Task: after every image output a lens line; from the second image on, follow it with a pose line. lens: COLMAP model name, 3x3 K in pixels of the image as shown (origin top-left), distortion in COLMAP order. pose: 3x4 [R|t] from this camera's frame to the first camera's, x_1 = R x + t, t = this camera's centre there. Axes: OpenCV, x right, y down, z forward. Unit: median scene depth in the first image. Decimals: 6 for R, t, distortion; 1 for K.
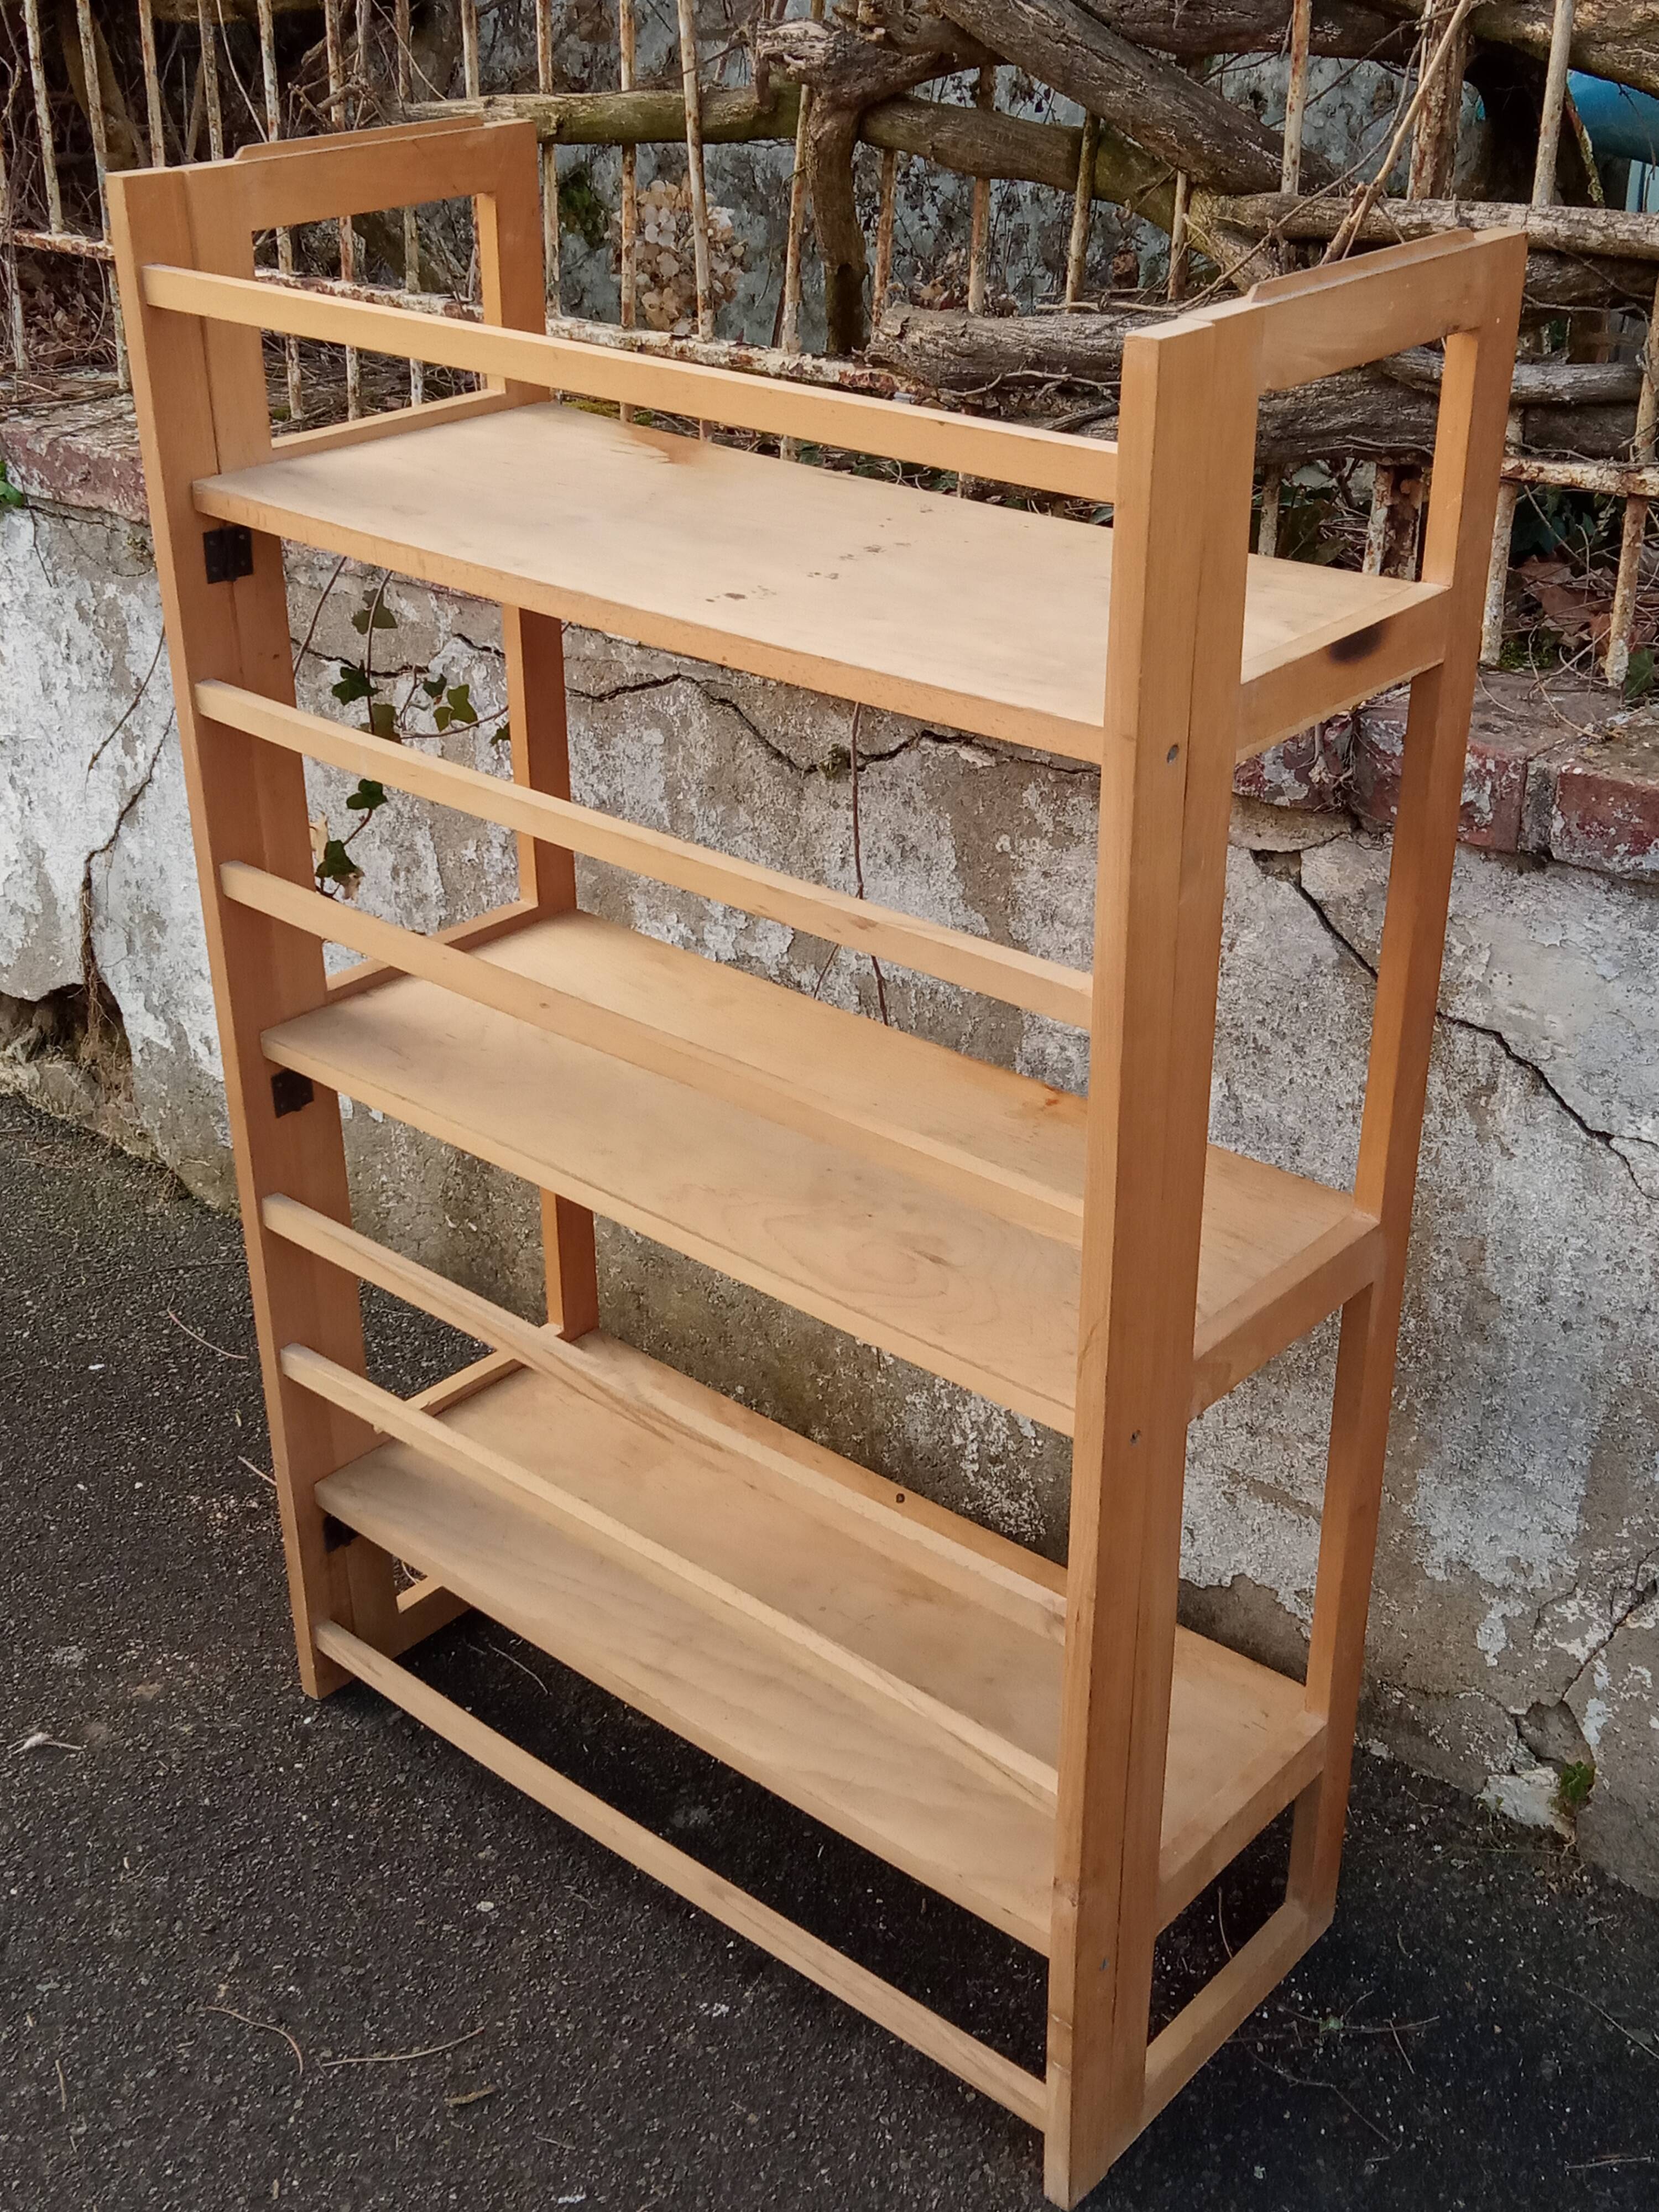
lens RADIAL K [[2609.4, 0, 838.3], [0, 2609.4, 1116.7], [0, 0, 1]] dist [0.043173, 0.000000]
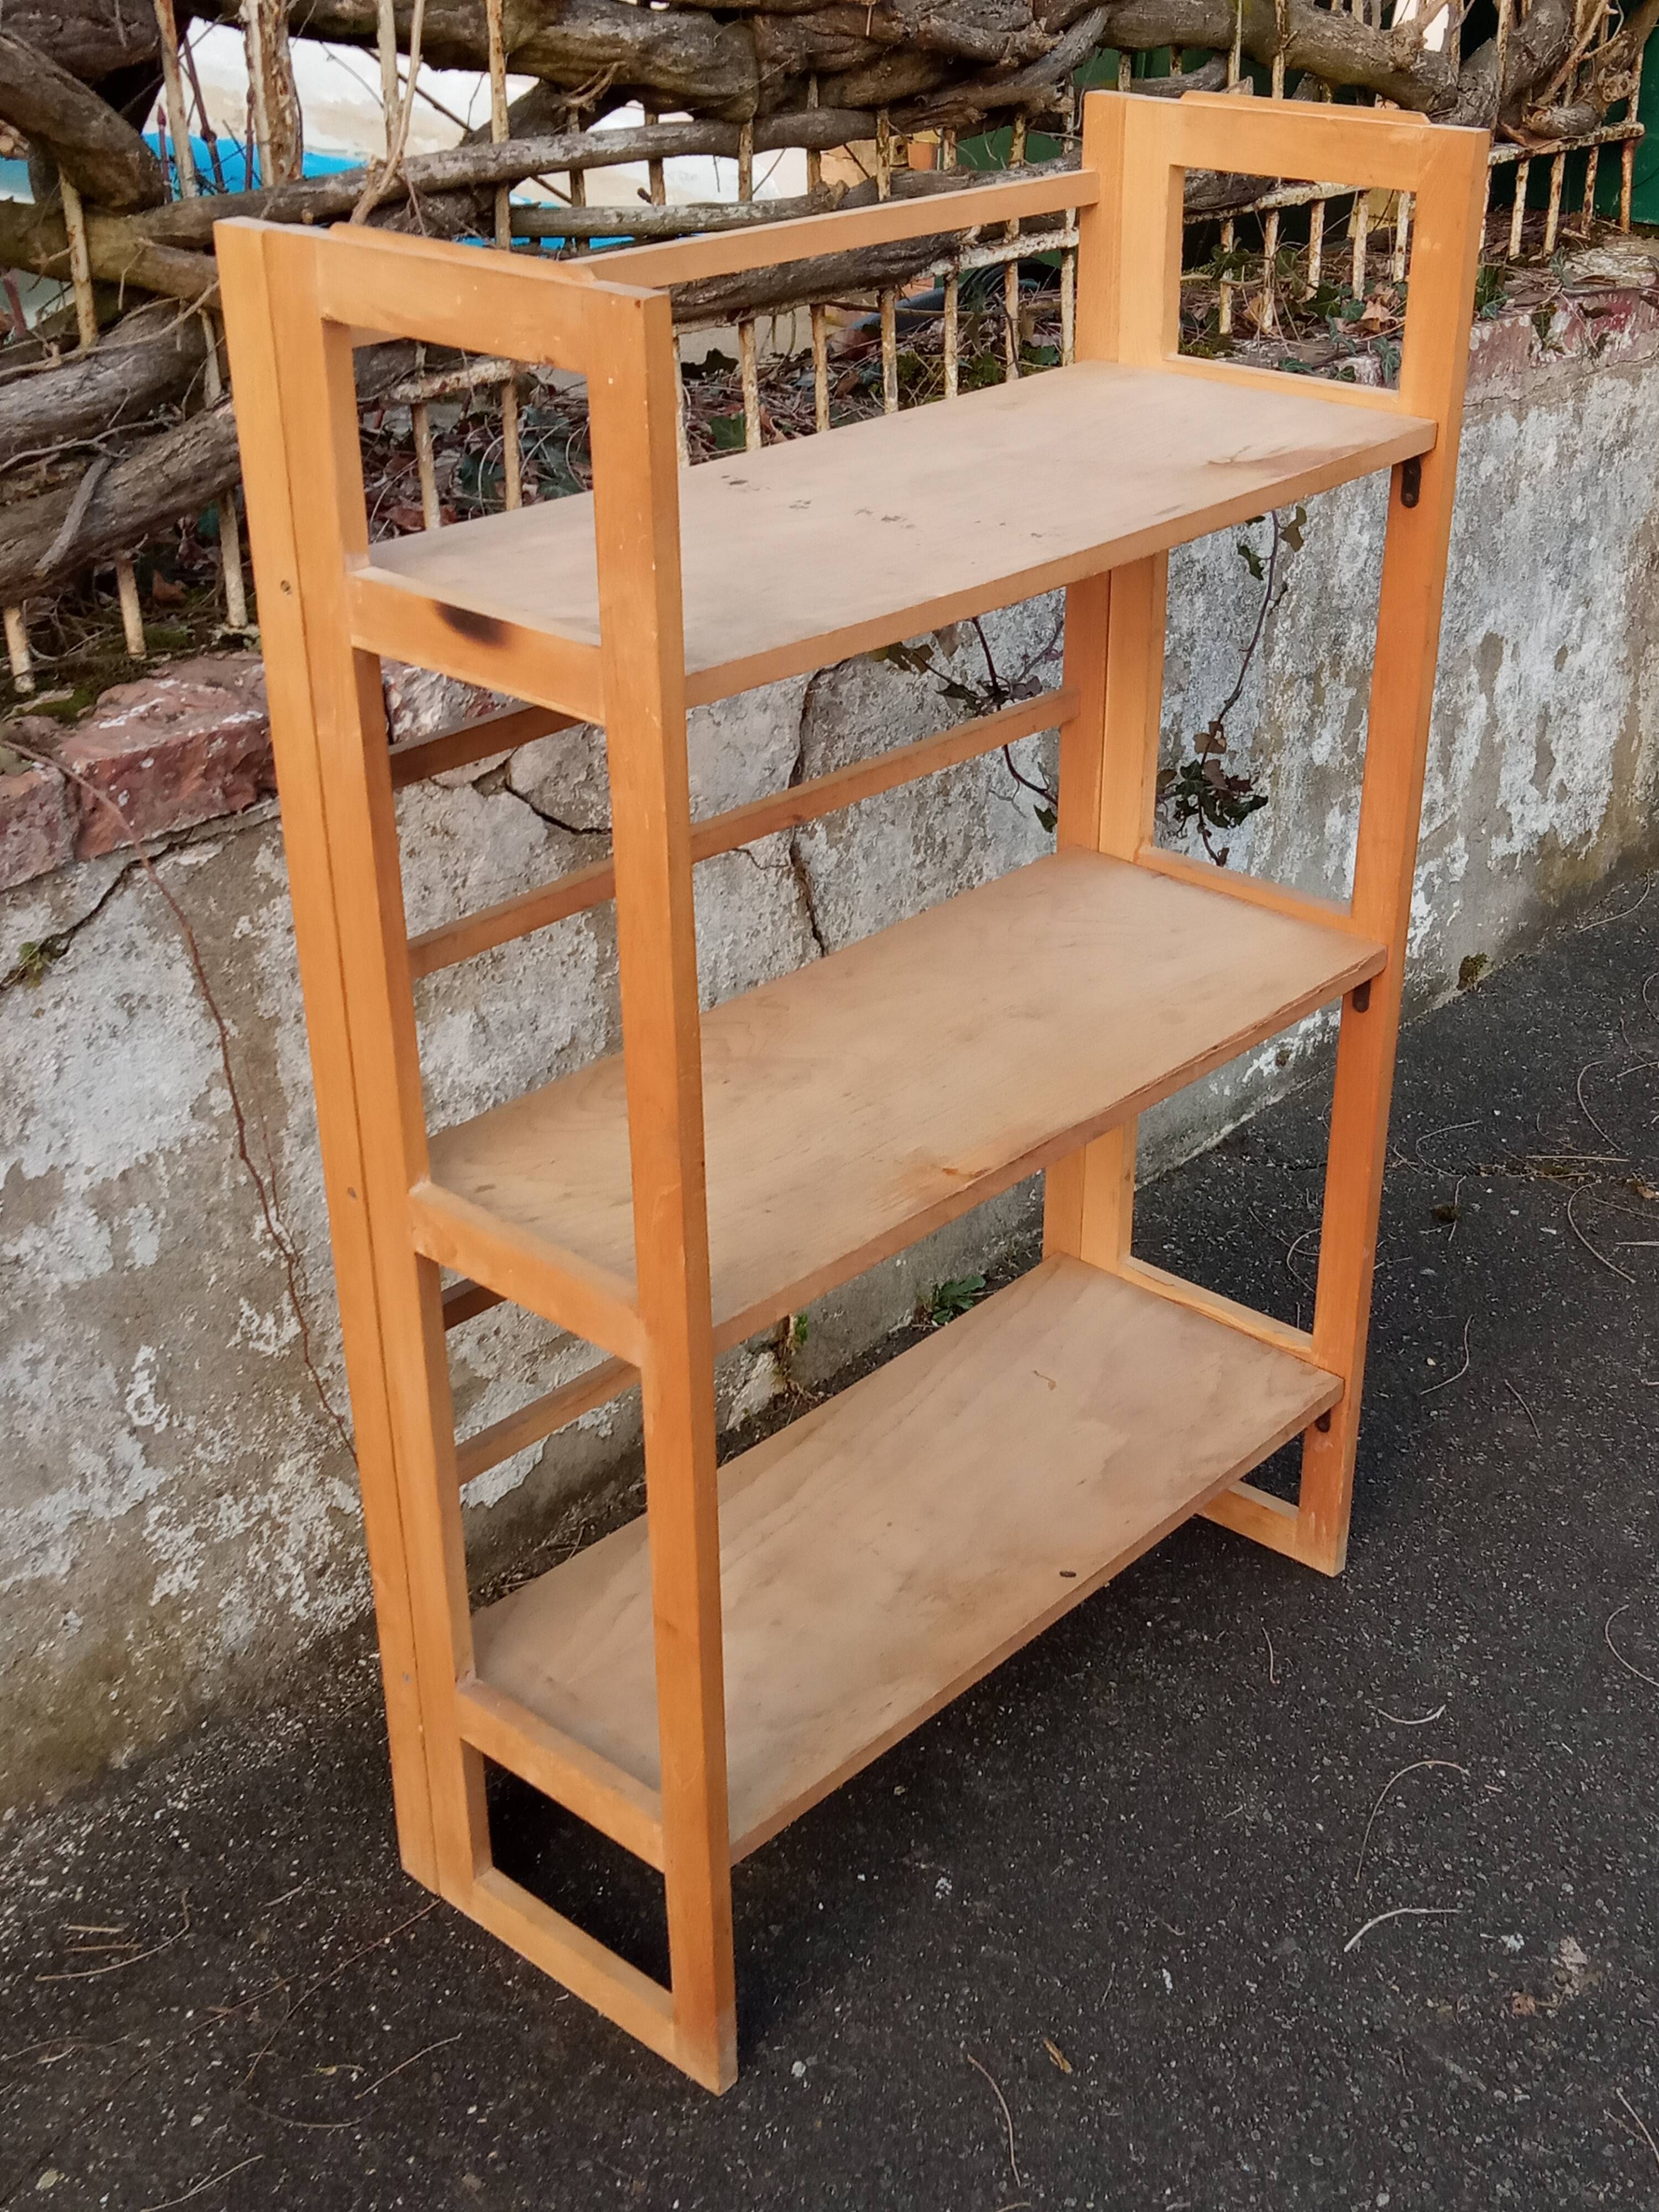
lens RADIAL K [[2609.4, 0, 850.1], [0, 2609.4, 1124.5], [0, 0, 1]] dist [0.043173, 0.000000]
pose [[0.021570, -0.457853, 0.888766, -0.804672], [0.459564, 0.794028, 0.397894, -0.325517], [-0.887883, 0.399862, 0.227540, 0.635973]]
